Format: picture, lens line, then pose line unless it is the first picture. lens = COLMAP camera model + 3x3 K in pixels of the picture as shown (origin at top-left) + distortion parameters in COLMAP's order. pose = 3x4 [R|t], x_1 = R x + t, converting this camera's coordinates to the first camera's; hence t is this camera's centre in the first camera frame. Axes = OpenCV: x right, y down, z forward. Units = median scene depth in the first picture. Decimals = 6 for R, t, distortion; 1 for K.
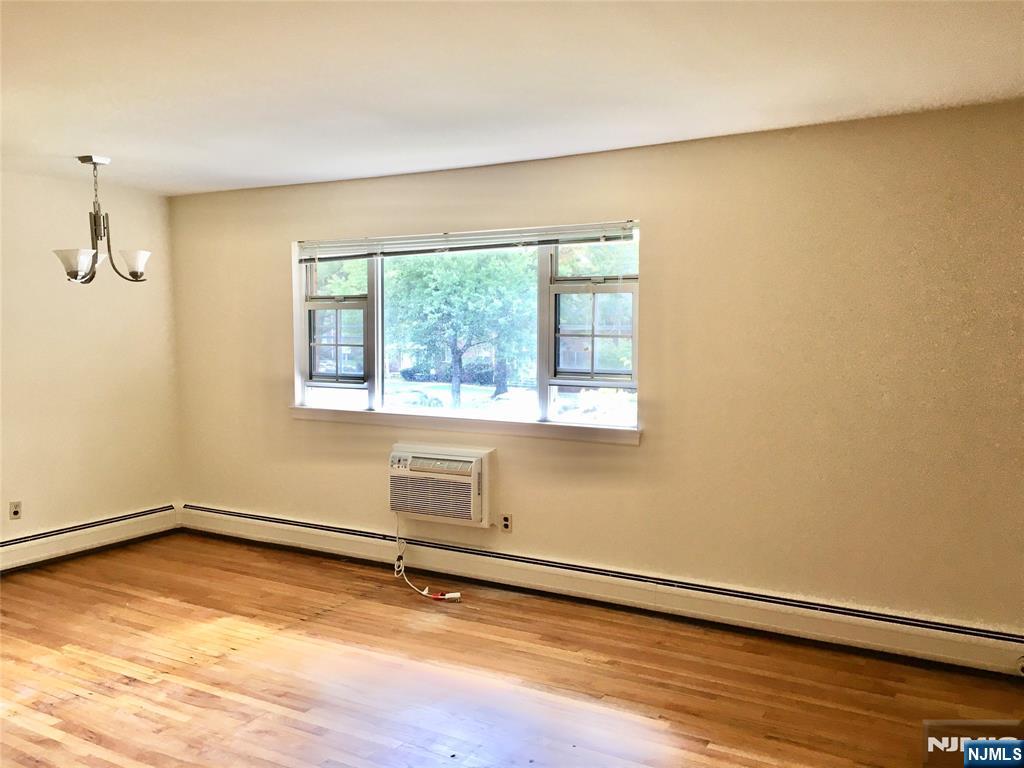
lens RADIAL K [[874.0, 0, 507.9], [0, 874.0, 374.9], [0, 0, 1]] dist [0.081770, -0.118217]
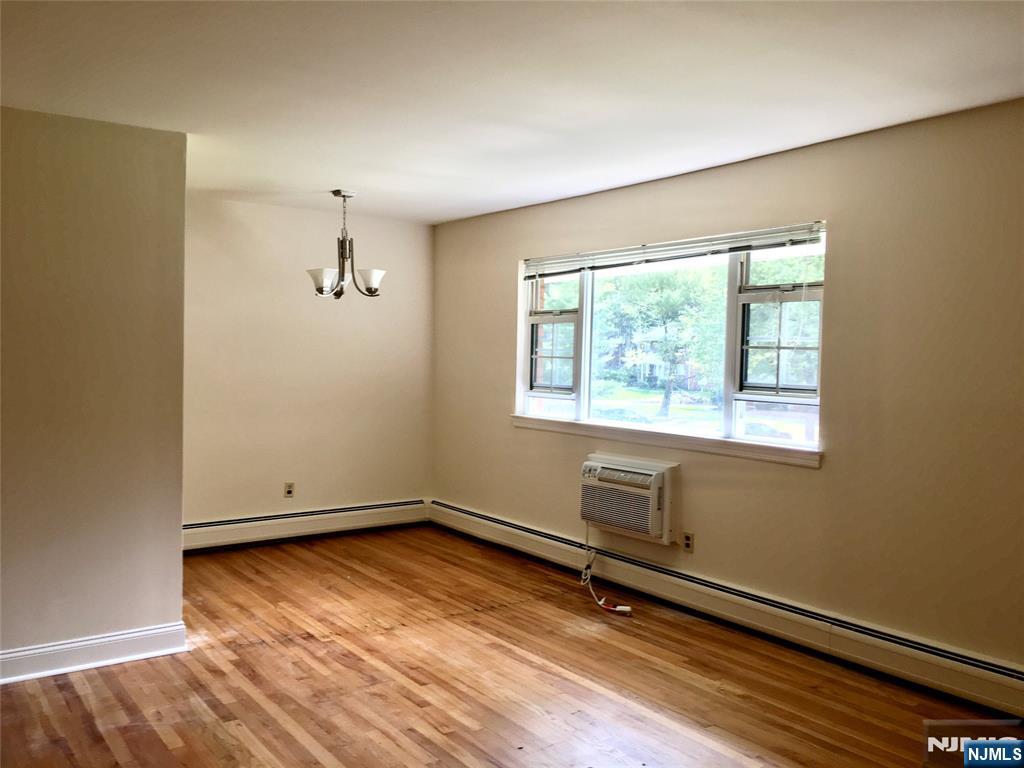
lens RADIAL K [[874.0, 0, 507.9], [0, 874.0, 374.9], [0, 0, 1]] dist [0.081770, -0.118217]
pose [[0.915205, 0.026260, -0.402132, 0.204043], [-0.040869, 0.998778, -0.027790, 0.020988], [0.400910, 0.041868, 0.915160, 0.032091]]
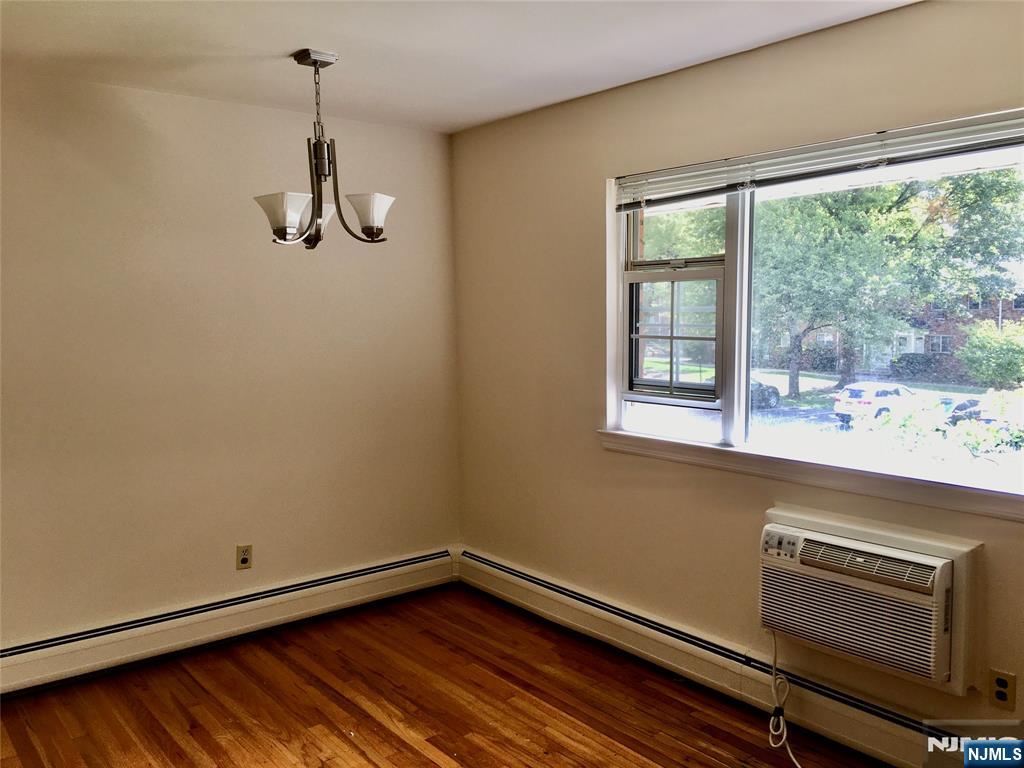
lens RADIAL K [[868.8, 0, 511.0], [0, 868.8, 386.4], [0, 0, 1]] dist [0.078317, -0.095778]
pose [[0.933762, 0.023551, -0.357118, -0.091071], [-0.011820, 0.999318, 0.034996, -0.022683], [0.357699, -0.028457, 0.933403, 0.431524]]
